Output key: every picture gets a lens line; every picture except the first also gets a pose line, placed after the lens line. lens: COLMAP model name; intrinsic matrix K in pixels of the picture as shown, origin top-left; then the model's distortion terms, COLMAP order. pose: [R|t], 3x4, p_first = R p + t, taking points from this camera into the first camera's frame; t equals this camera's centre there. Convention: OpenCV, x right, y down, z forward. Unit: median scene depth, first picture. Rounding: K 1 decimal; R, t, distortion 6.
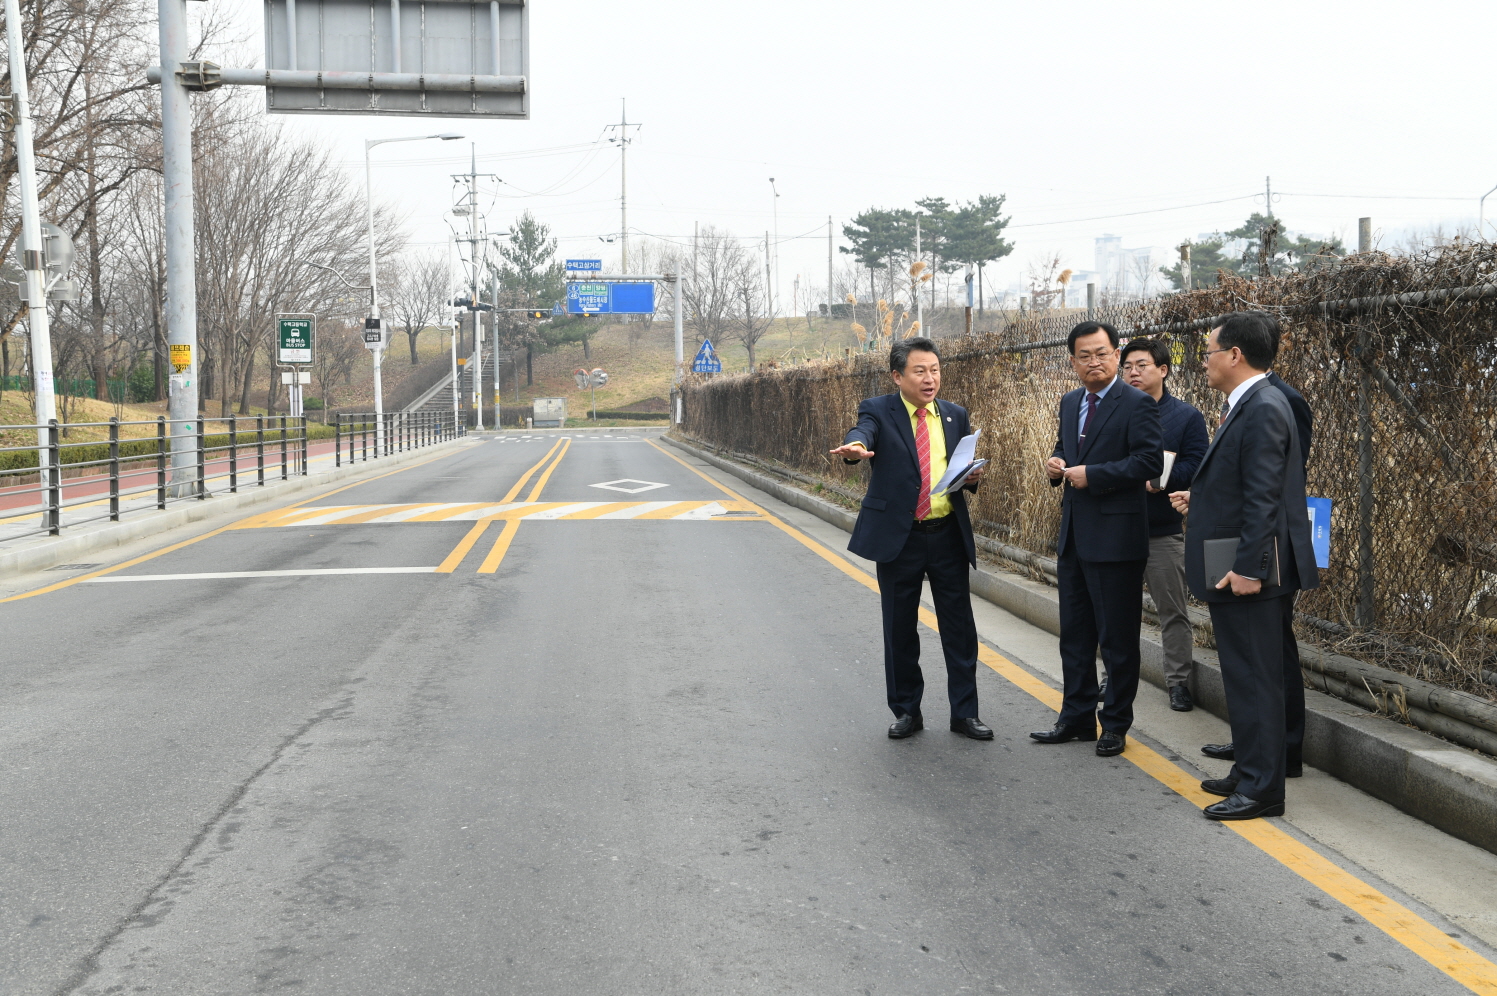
lens RADIAL K [[1672.0, 0, 745.2], [0, 1672.0, 491.0], [0, 0, 1]] dist [0.062612, 0.000000]
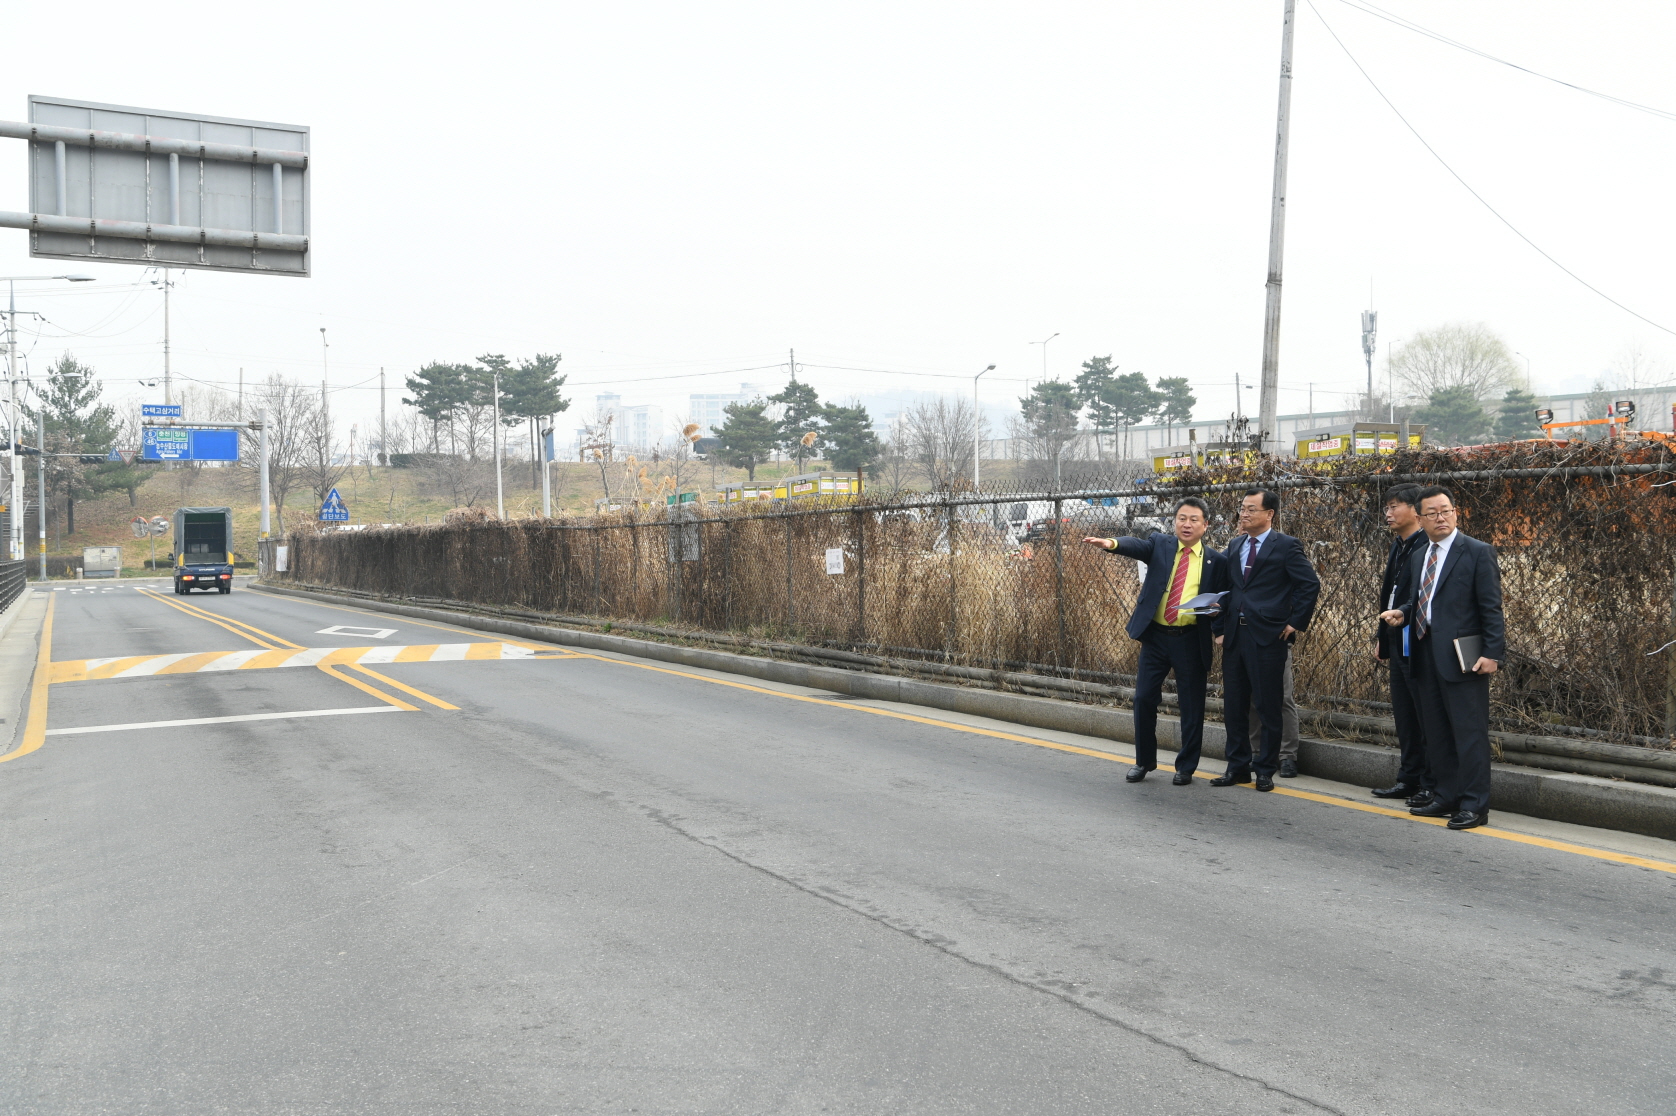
lens RADIAL K [[1605.0, 0, 841.8], [0, 1605.0, 551.0], [0, 0, 1]] dist [0.019811, 0.000000]
pose [[0.933780, -0.005598, 0.357803, -0.179414], [0.024073, 0.998595, -0.047202, 0.001463], [-0.357036, 0.052689, 0.932603, -0.032064]]
